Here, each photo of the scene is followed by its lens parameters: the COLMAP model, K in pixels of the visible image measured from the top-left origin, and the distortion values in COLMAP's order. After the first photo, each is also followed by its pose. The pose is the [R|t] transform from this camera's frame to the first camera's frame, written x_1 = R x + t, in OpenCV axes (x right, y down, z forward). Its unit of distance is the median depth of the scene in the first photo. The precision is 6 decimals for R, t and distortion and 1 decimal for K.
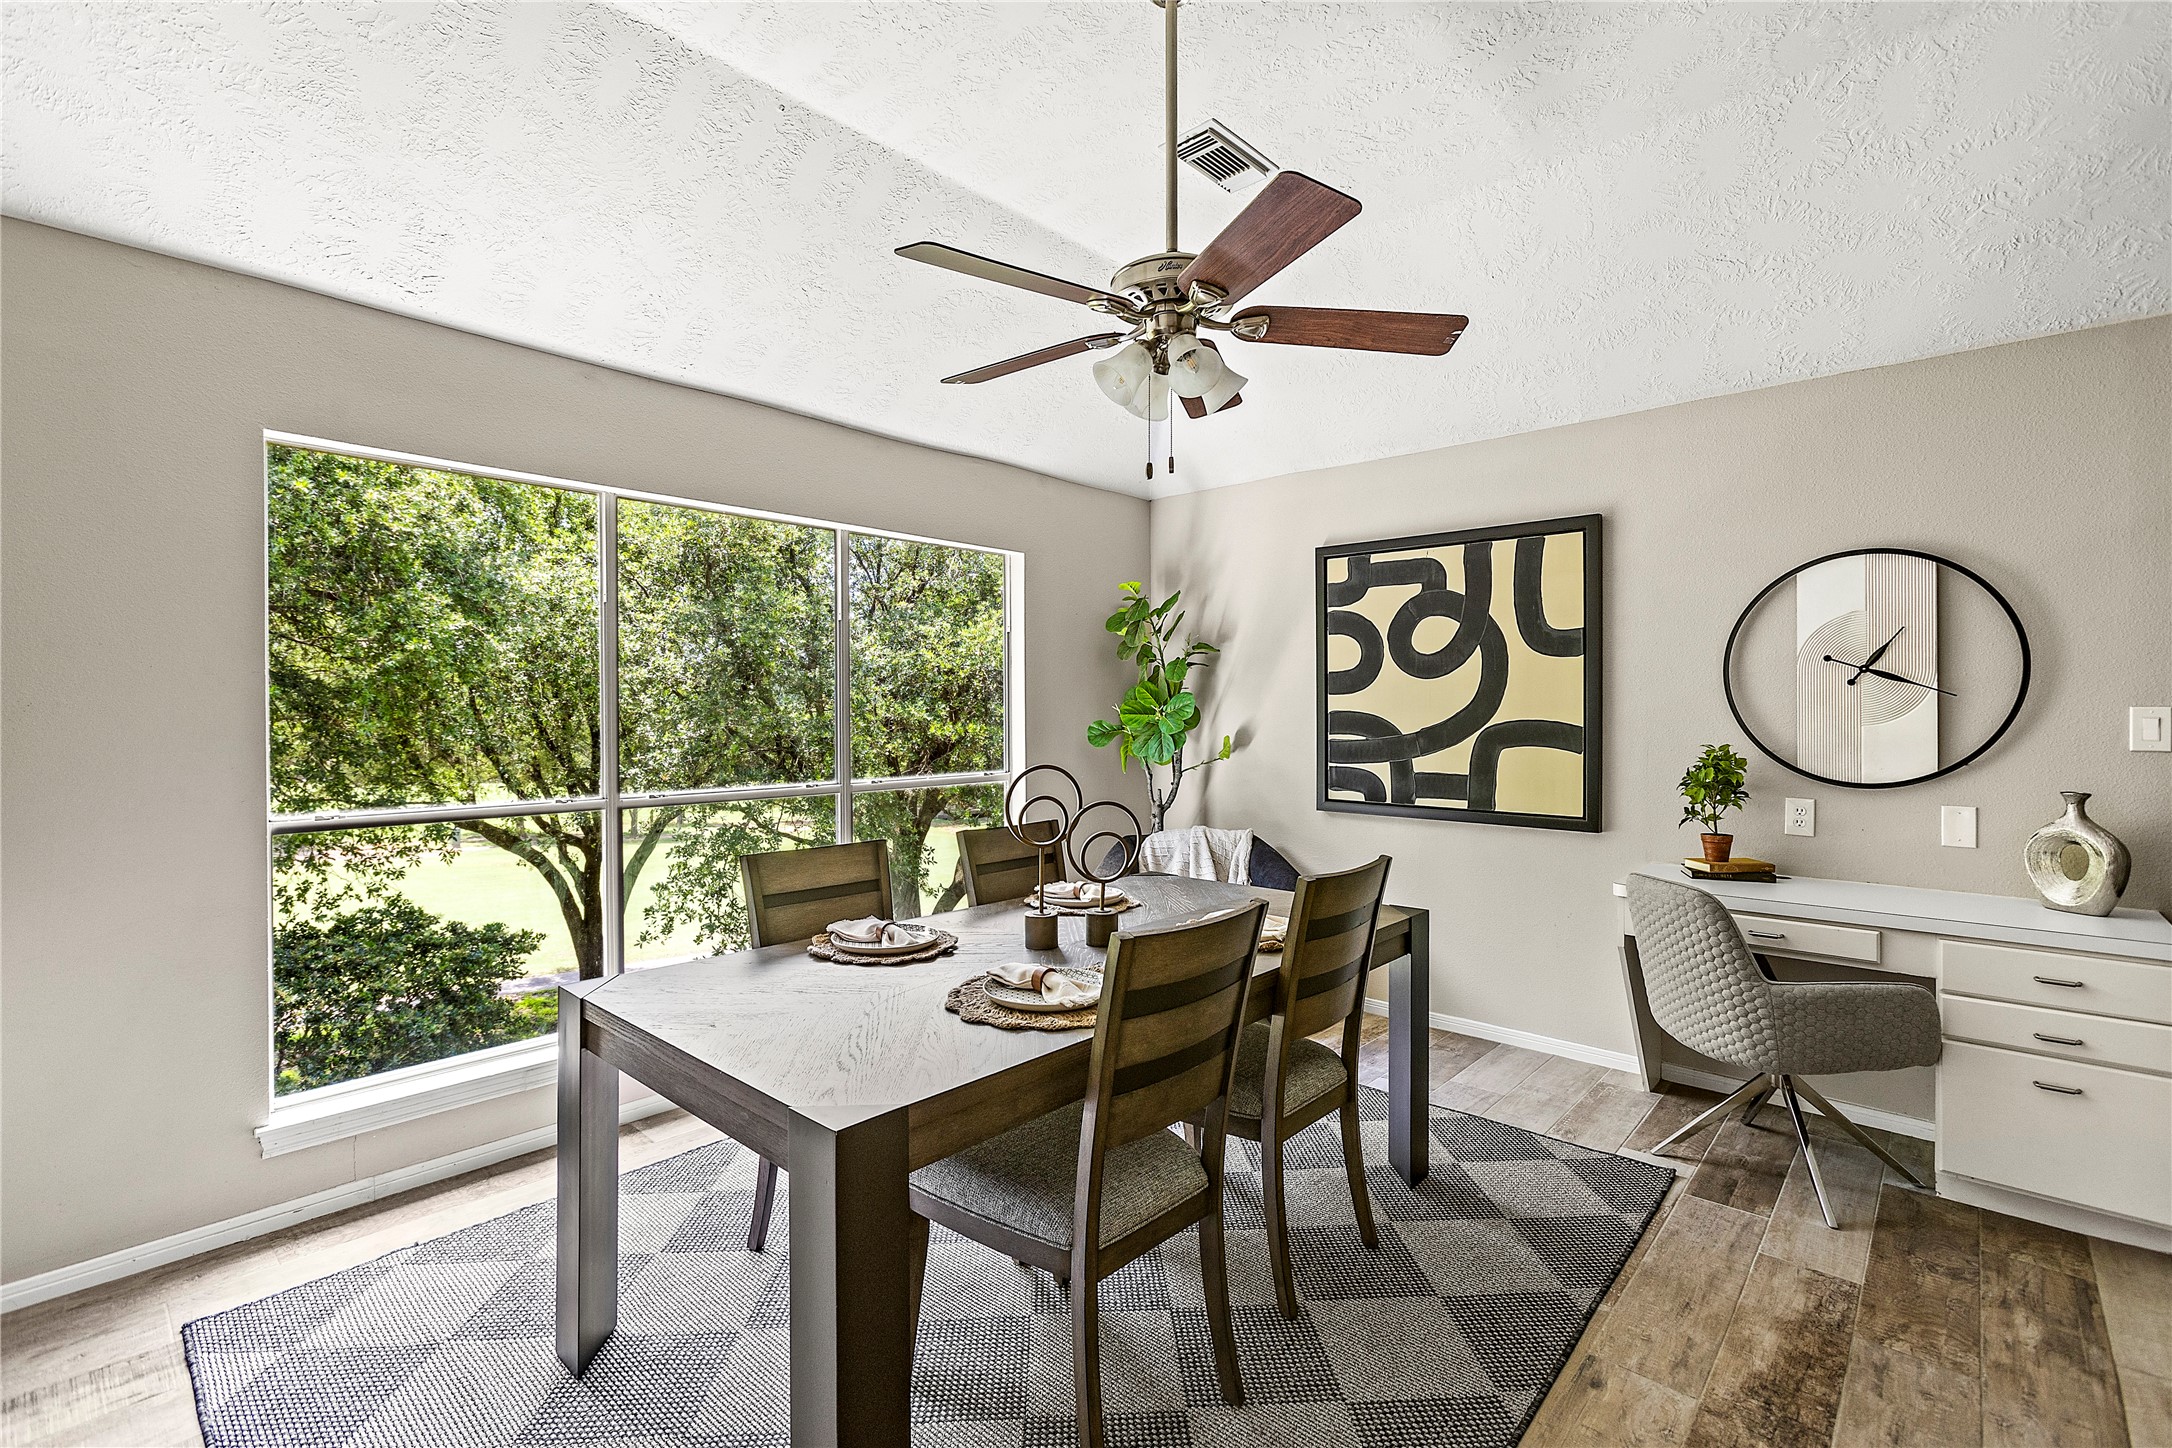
lens RADIAL K [[982.9, 0, 1087.1], [0, 982.9, 708.8], [0, 0, 1]] dist [-0.003443, 0.000133]
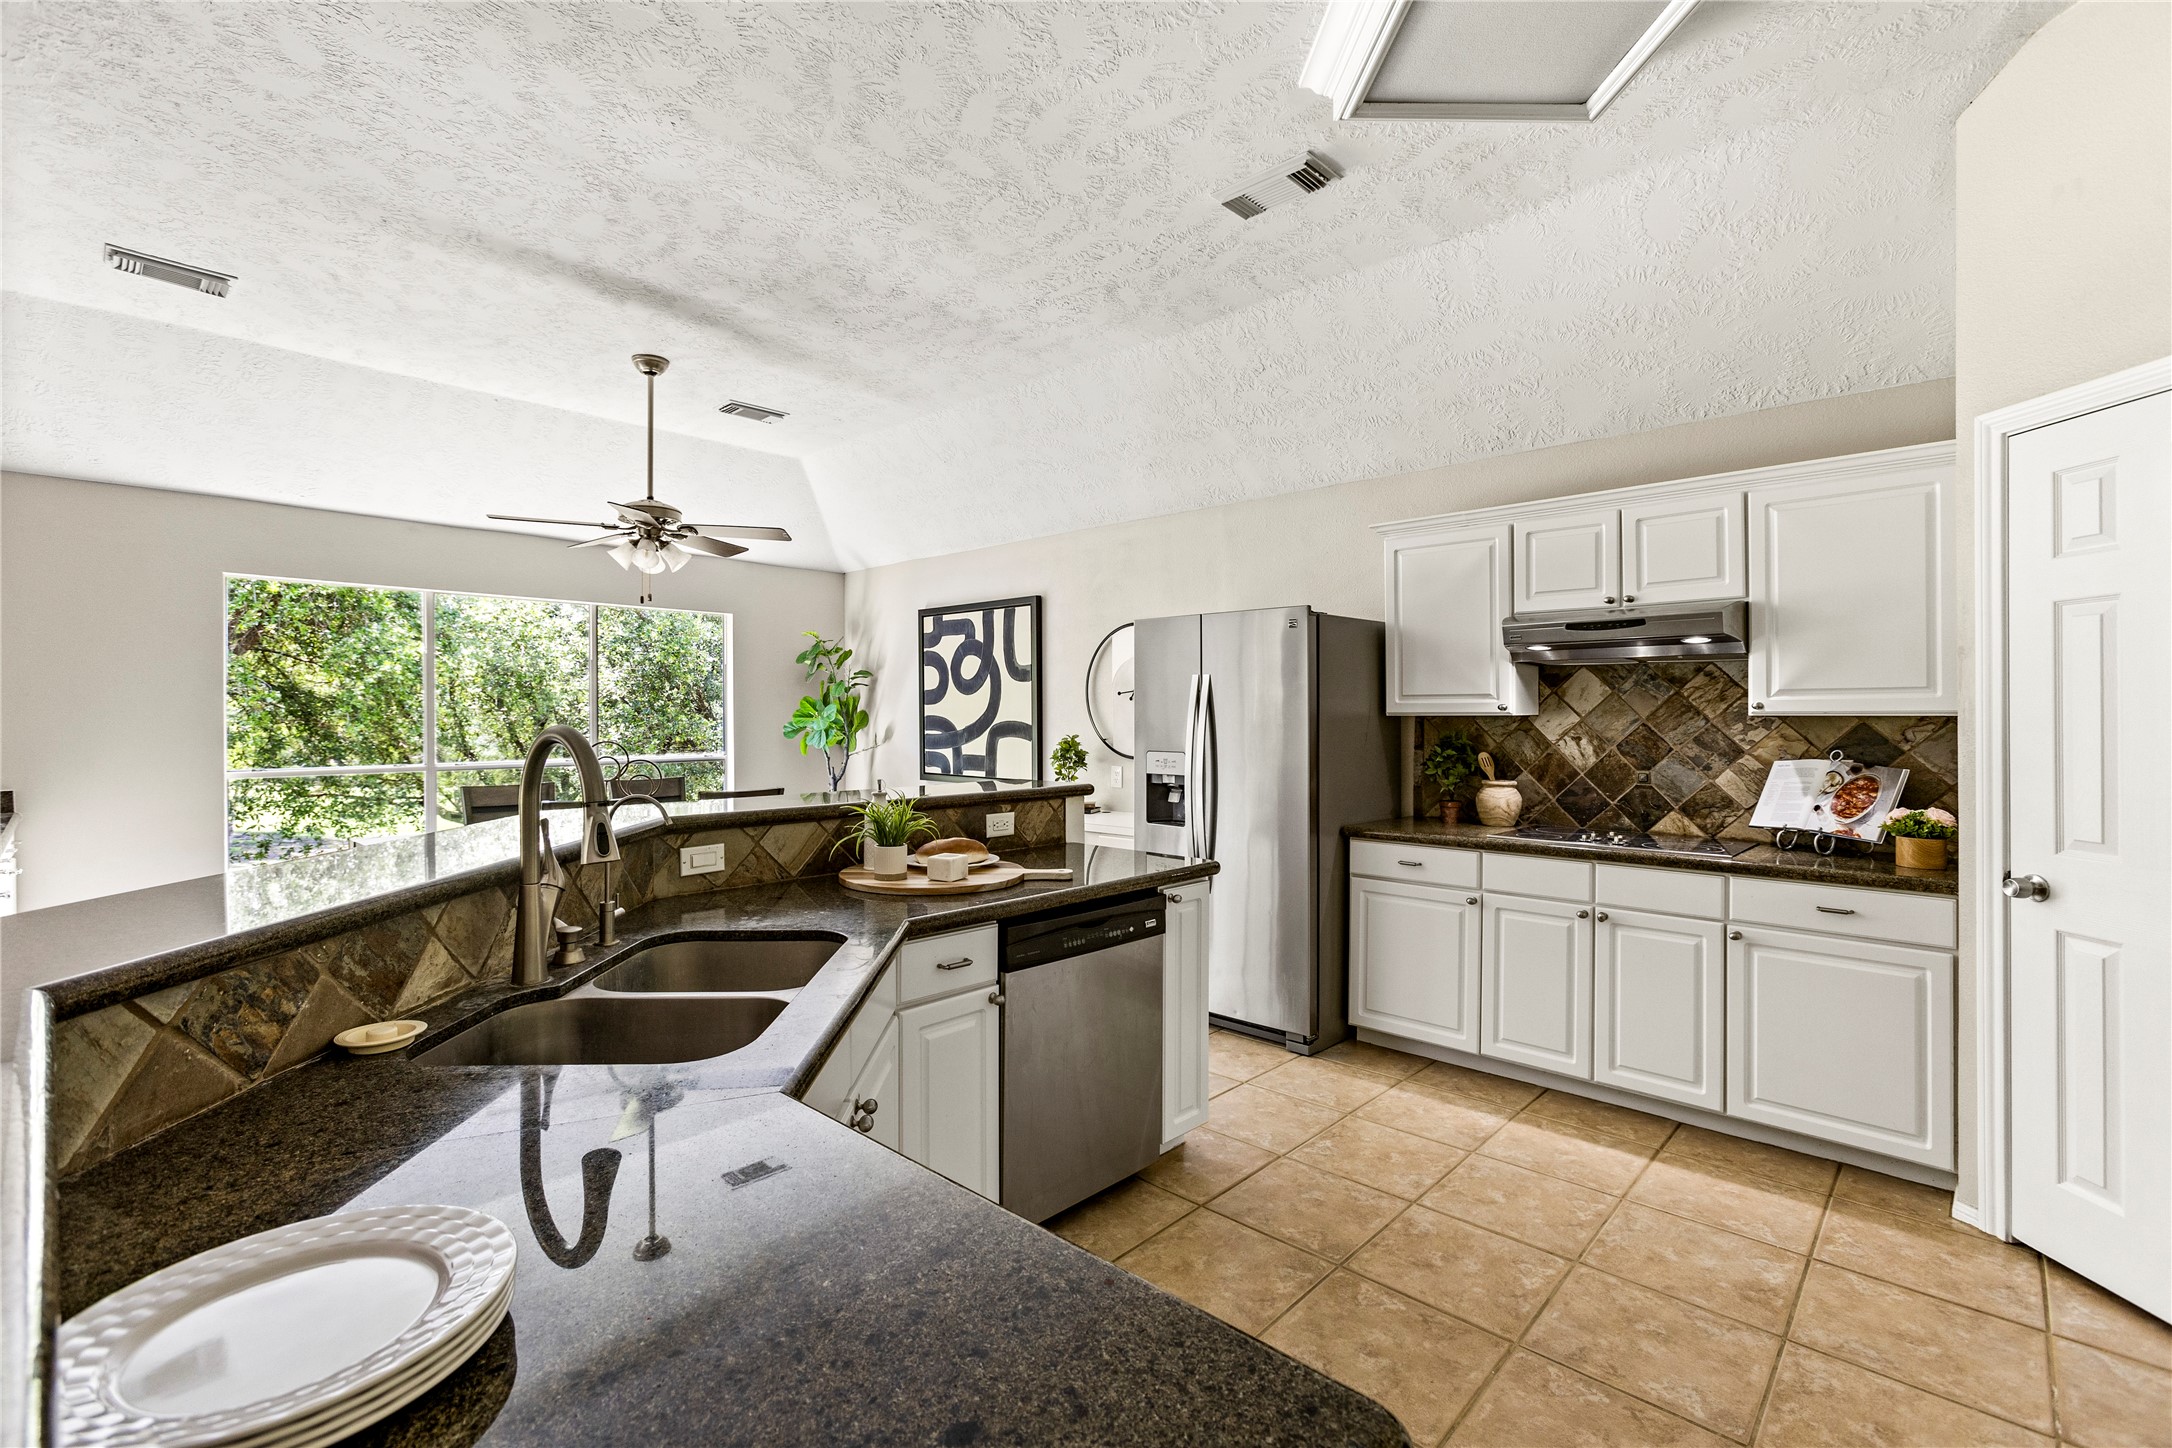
lens RADIAL K [[971.8, 0, 1085.8], [0, 971.8, 709.4], [0, 0, 1]] dist [-0.002458, 0.004126]
pose [[0.999415, 0.002815, -0.034082, 0.699154], [-0.002996, 0.999982, -0.005279, 0.000254], [0.034066, 0.005378, 0.999405, -0.658520]]
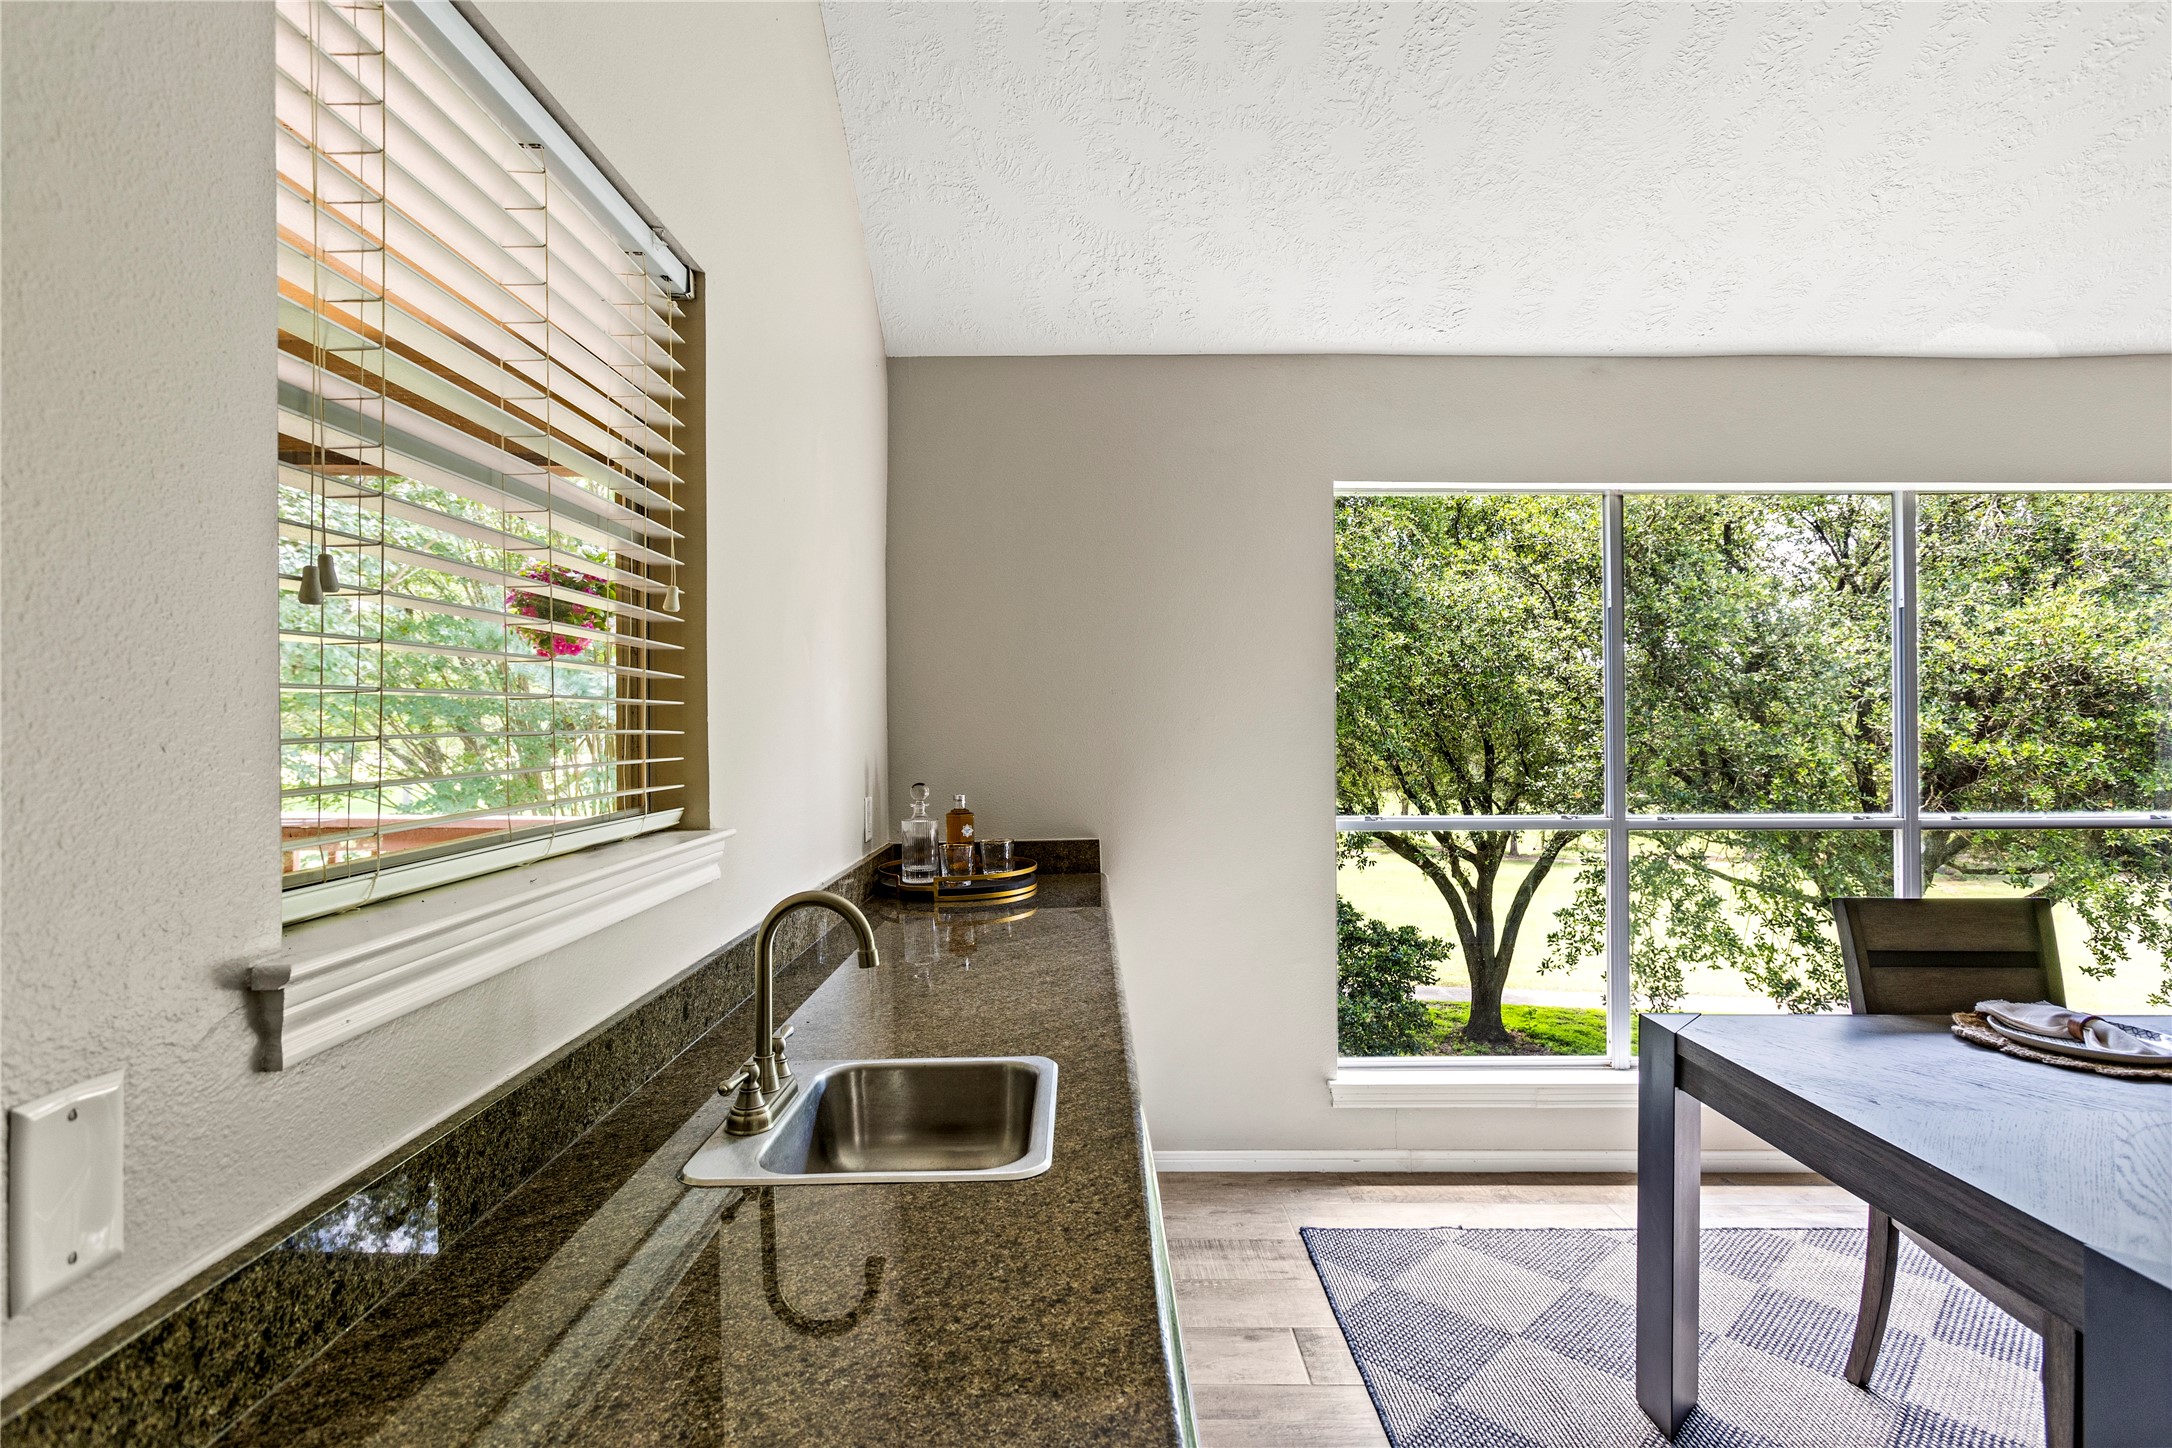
lens RADIAL K [[1055.5, 0, 1086.0], [0, 1055.5, 724.0], [0, 0, 1]] dist [-0.000854, -0.001221]
pose [[0.672446, 0.000322, -0.740146, -0.082716], [0.002511, 0.999993, 0.002716, -0.001618], [0.740142, -0.003685, 0.672440, -0.048684]]
